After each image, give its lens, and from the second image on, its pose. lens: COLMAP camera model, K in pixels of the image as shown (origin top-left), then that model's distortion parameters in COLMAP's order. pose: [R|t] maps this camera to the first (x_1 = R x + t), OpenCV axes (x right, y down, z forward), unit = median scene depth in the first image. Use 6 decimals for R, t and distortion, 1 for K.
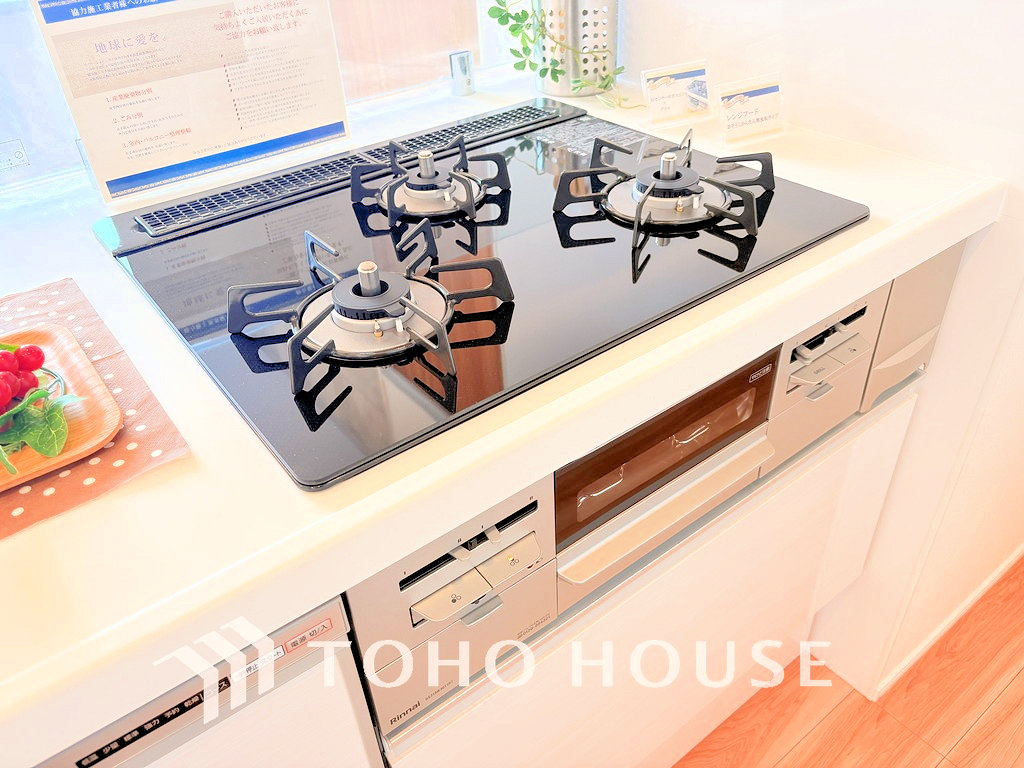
lens RADIAL K [[786.5, 0, 511.3], [0, 786.5, 382.8], [0, 0, 1]] dist [0.015840, -0.028697]
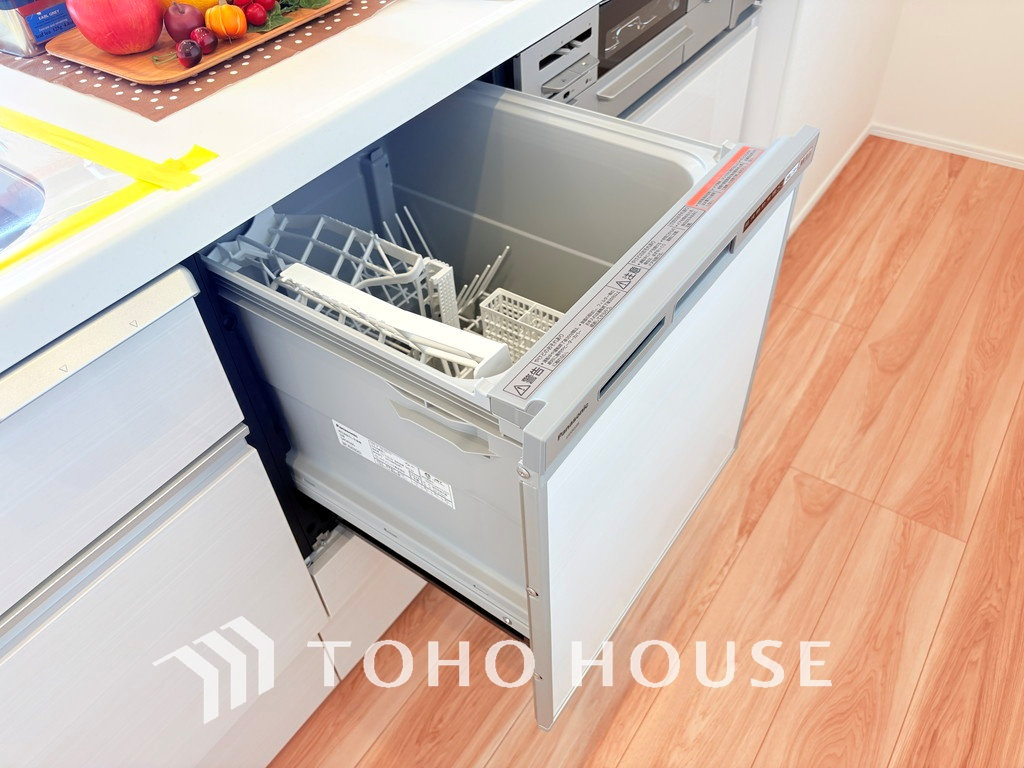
lens RADIAL K [[786.5, 0, 515.3], [0, 786.5, 384.4], [0, 0, 1]] dist [0.015840, -0.028697]
pose [[0.951267, -0.222675, 0.213326, -0.575899], [0.186114, 0.966162, 0.178583, 0.495024], [-0.245873, -0.130177, 0.960521, -0.583604]]
